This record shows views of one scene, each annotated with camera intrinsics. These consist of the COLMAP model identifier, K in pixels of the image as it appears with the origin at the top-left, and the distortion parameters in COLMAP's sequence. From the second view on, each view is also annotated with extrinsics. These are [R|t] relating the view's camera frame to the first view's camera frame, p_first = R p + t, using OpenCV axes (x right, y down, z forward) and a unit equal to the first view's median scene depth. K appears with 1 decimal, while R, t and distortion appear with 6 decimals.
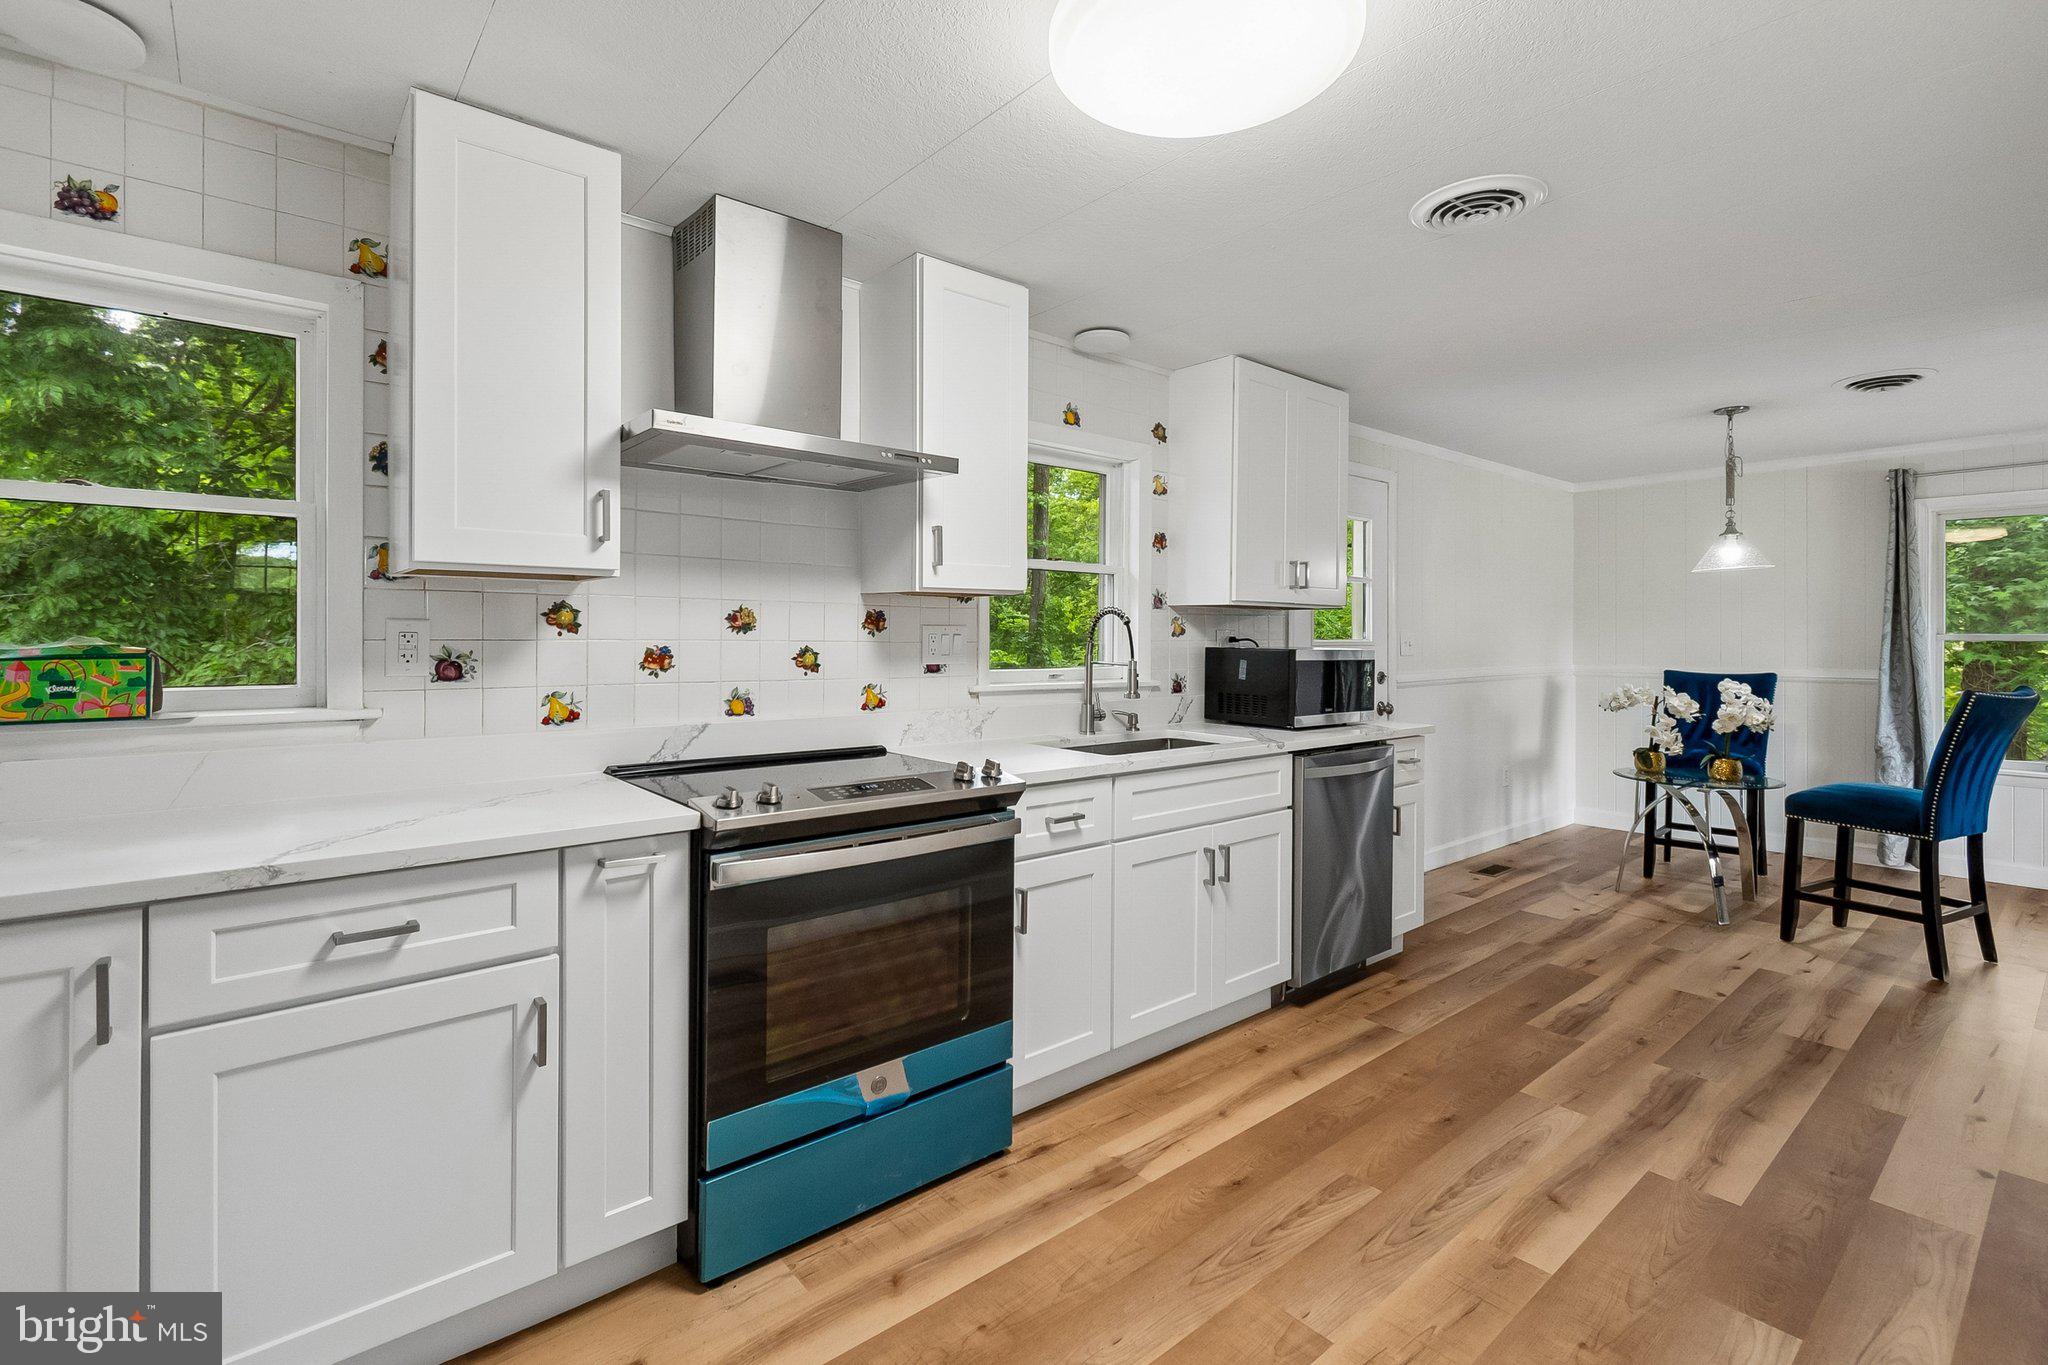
lens RADIAL K [[927.0, 0, 1043.7], [0, 927.0, 624.9], [0, 0, 1]] dist [0.012868, 0.000009]
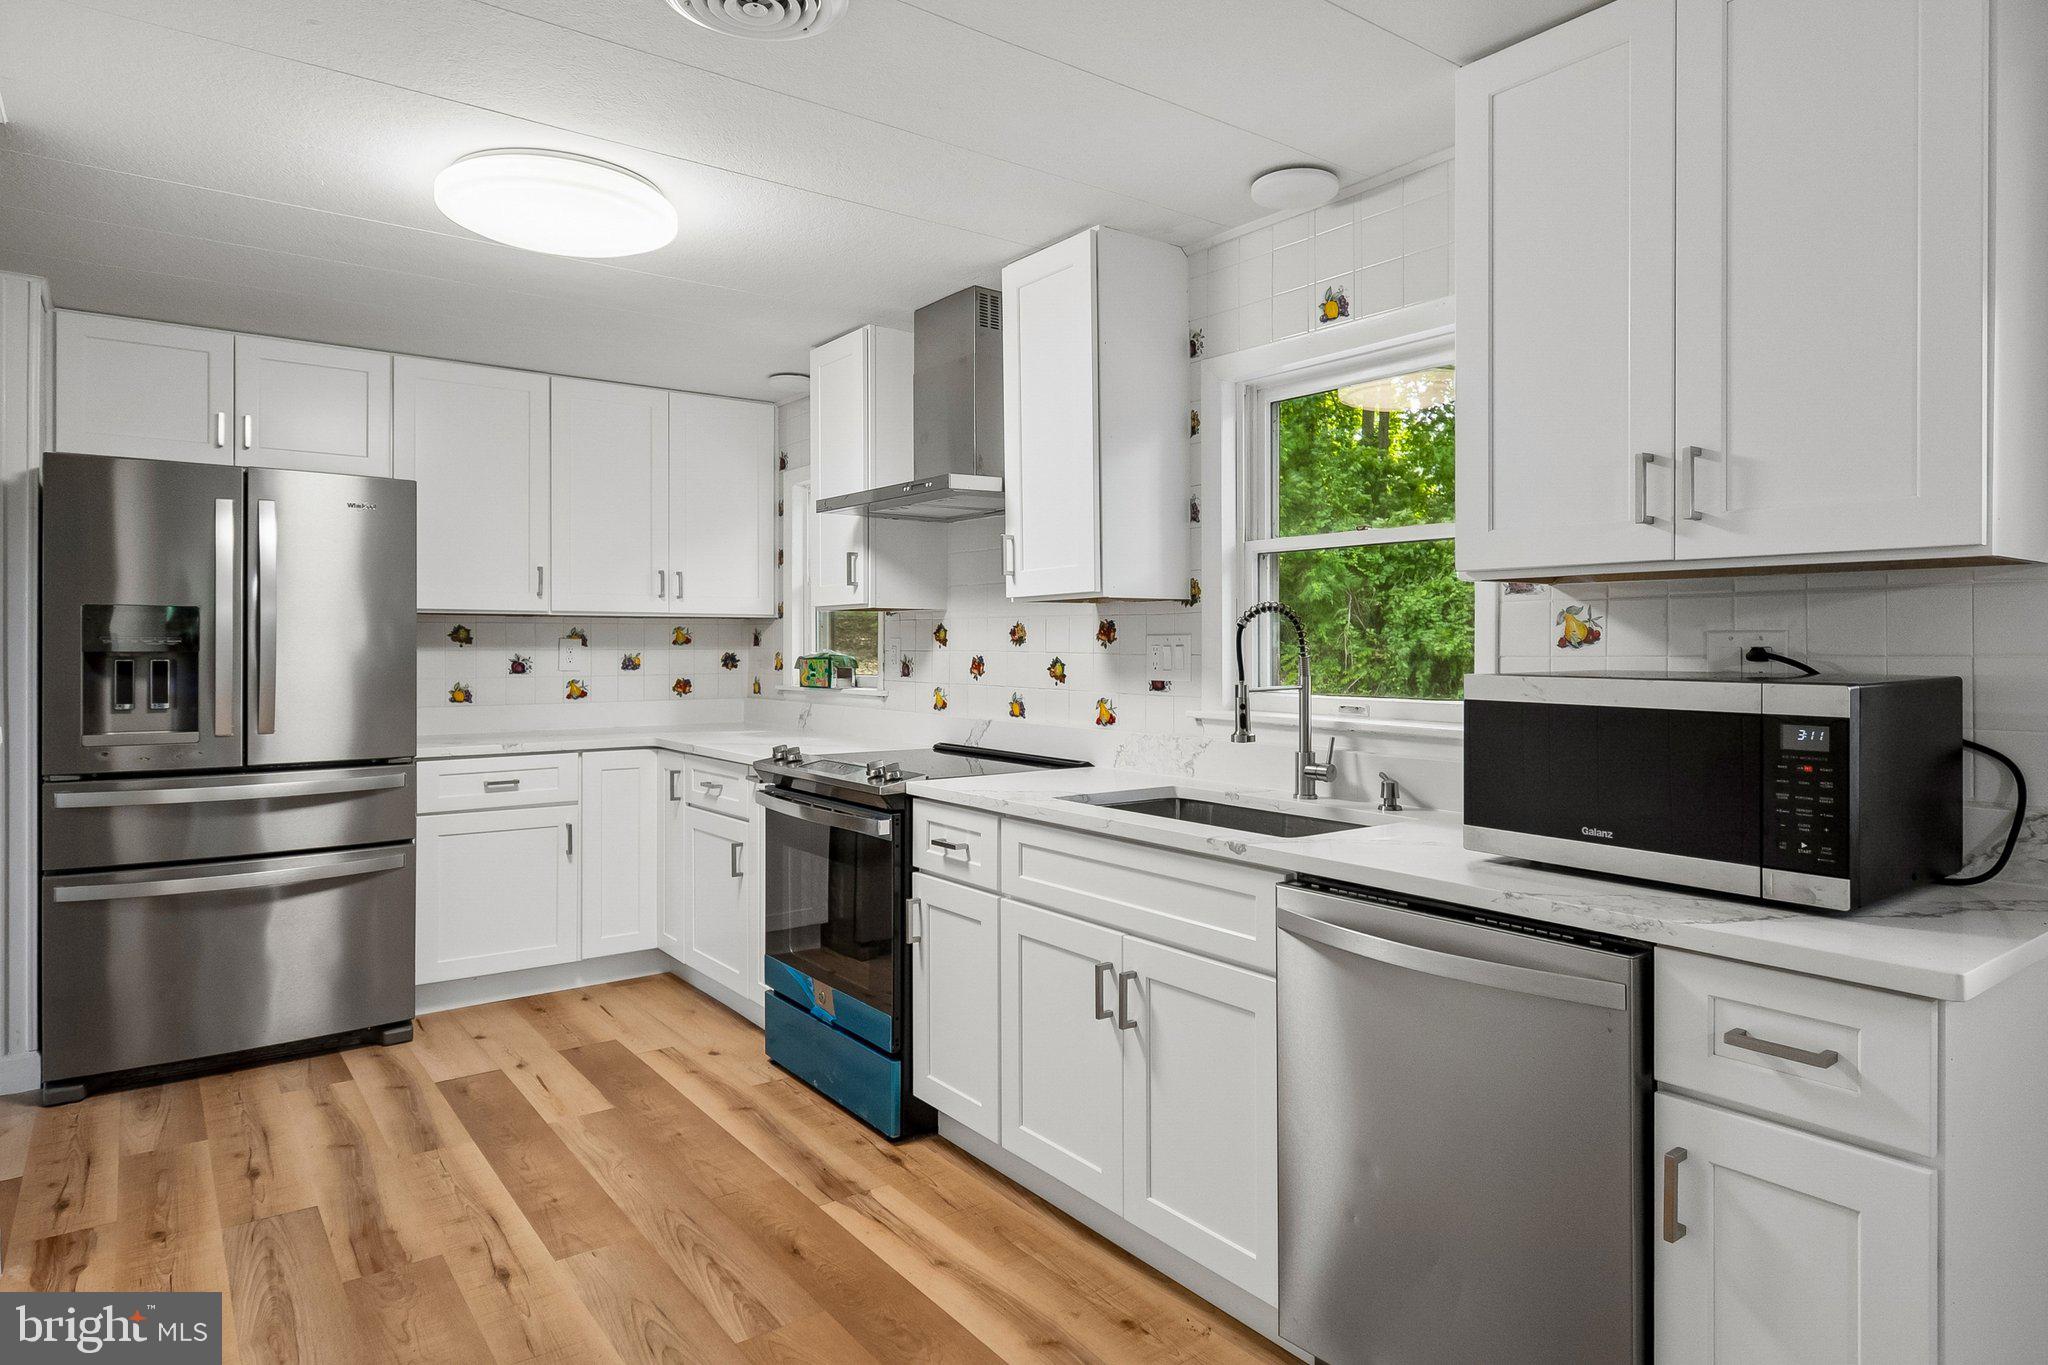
lens RADIAL K [[1211.9, 0, 1025.1], [0, 1211.9, 646.2], [0, 0, 1]] dist [0.023017, -0.000022]
pose [[-0.078541, -0.005971, -0.996893, 1.423335], [0.010255, 0.999924, -0.006797, 0.024569], [0.996858, -0.010757, -0.078474, 1.370901]]
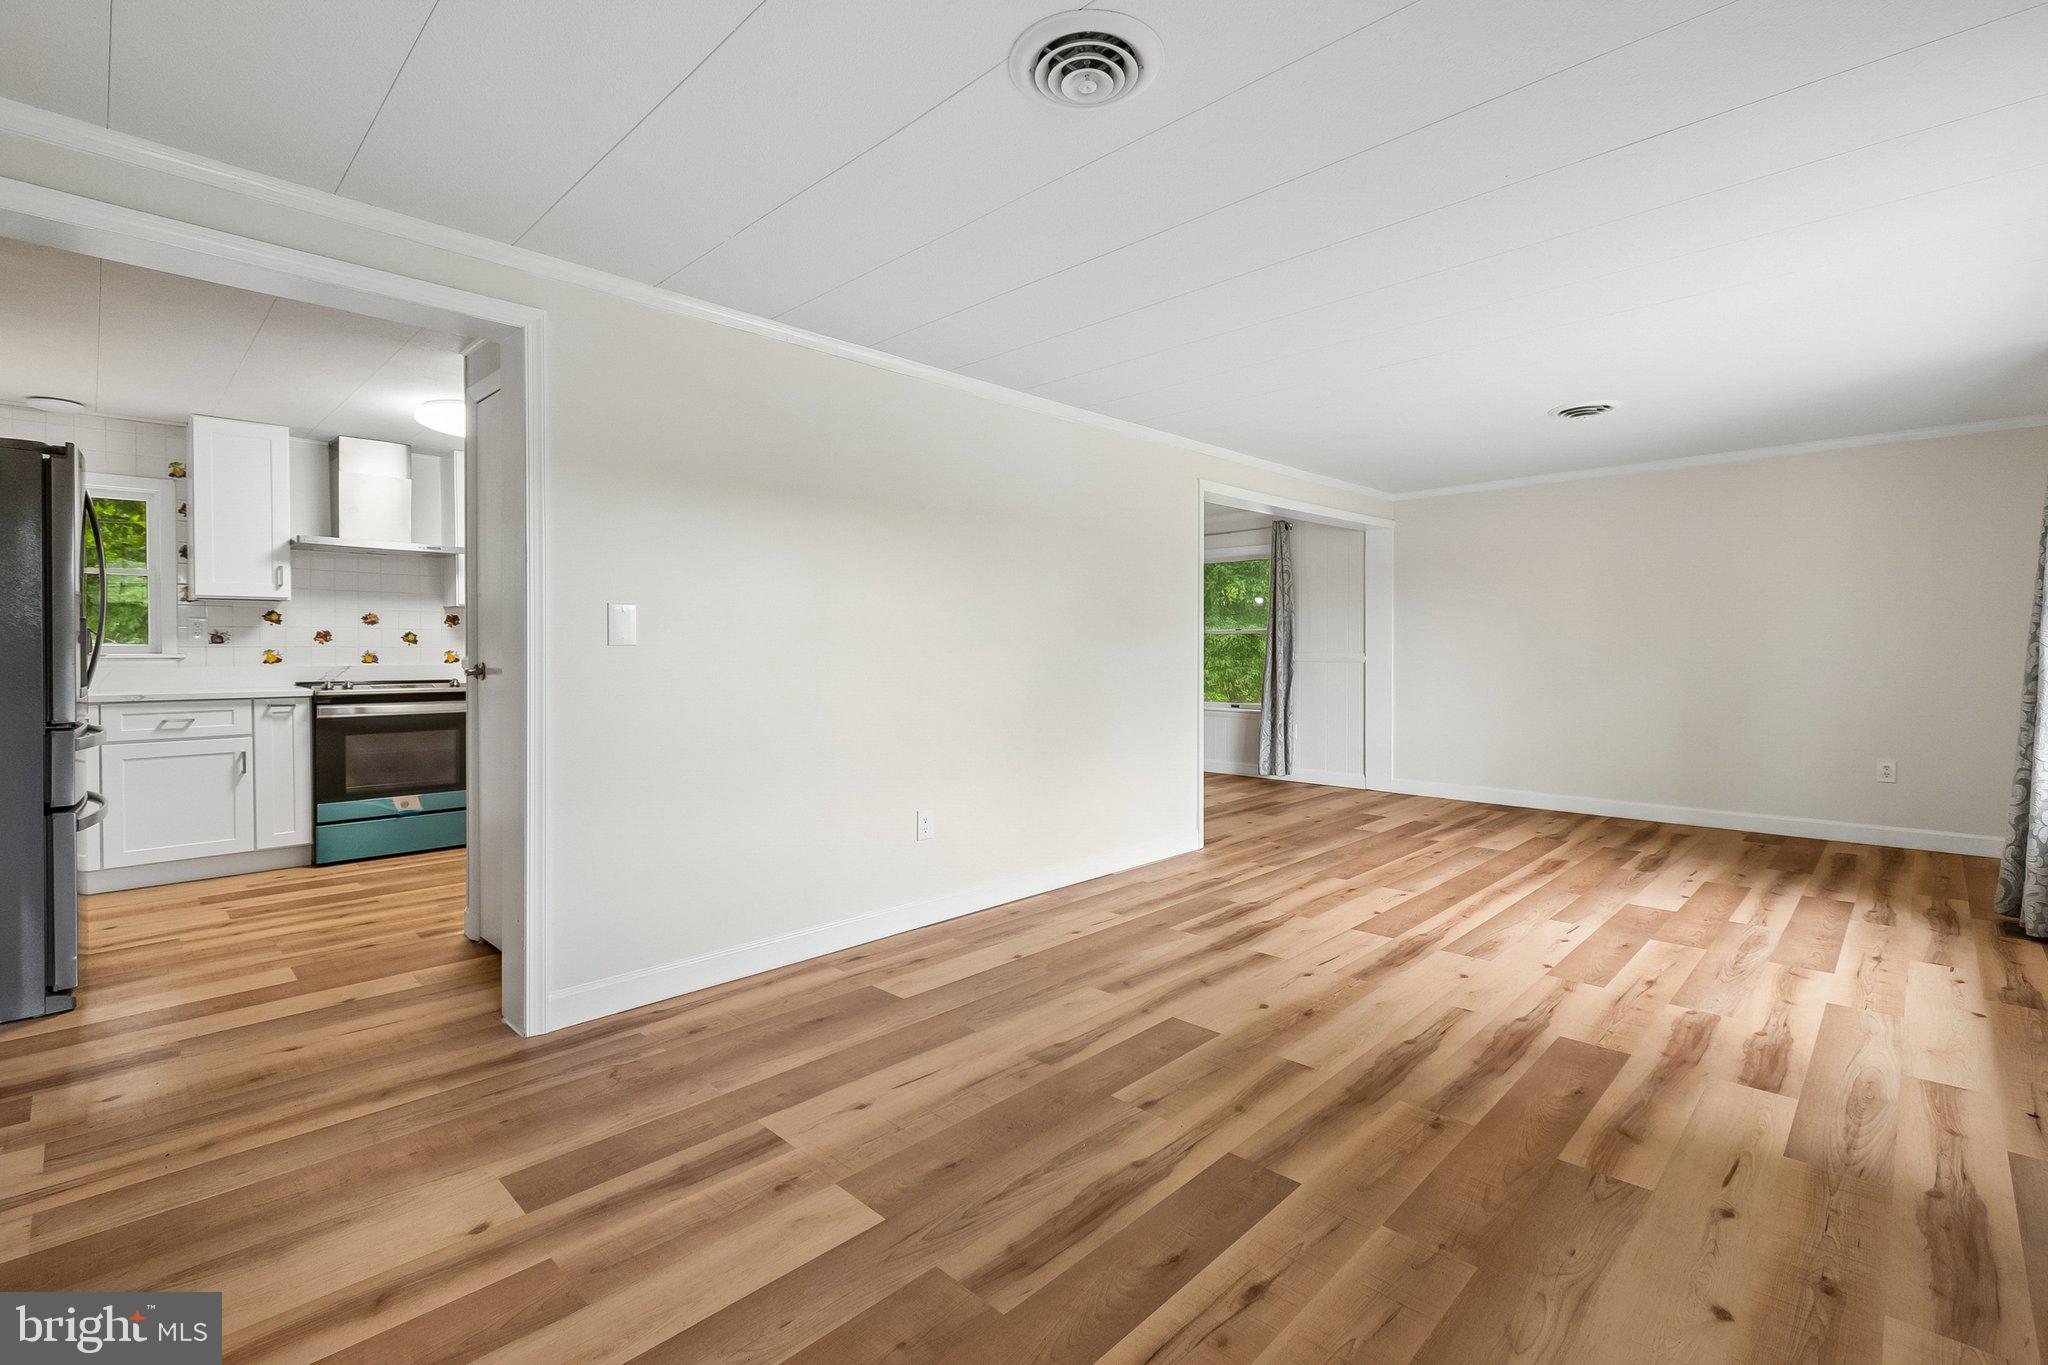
lens RADIAL K [[919.3, 0, 1031.2], [0, 919.3, 650.7], [0, 0, 1]] dist [0.010343, -0.000208]
pose [[0.996483, -0.005053, 0.083643, 1.254376], [0.003609, 0.999842, 0.017402, 0.044622], [-0.083718, -0.017039, 0.996344, -1.557471]]
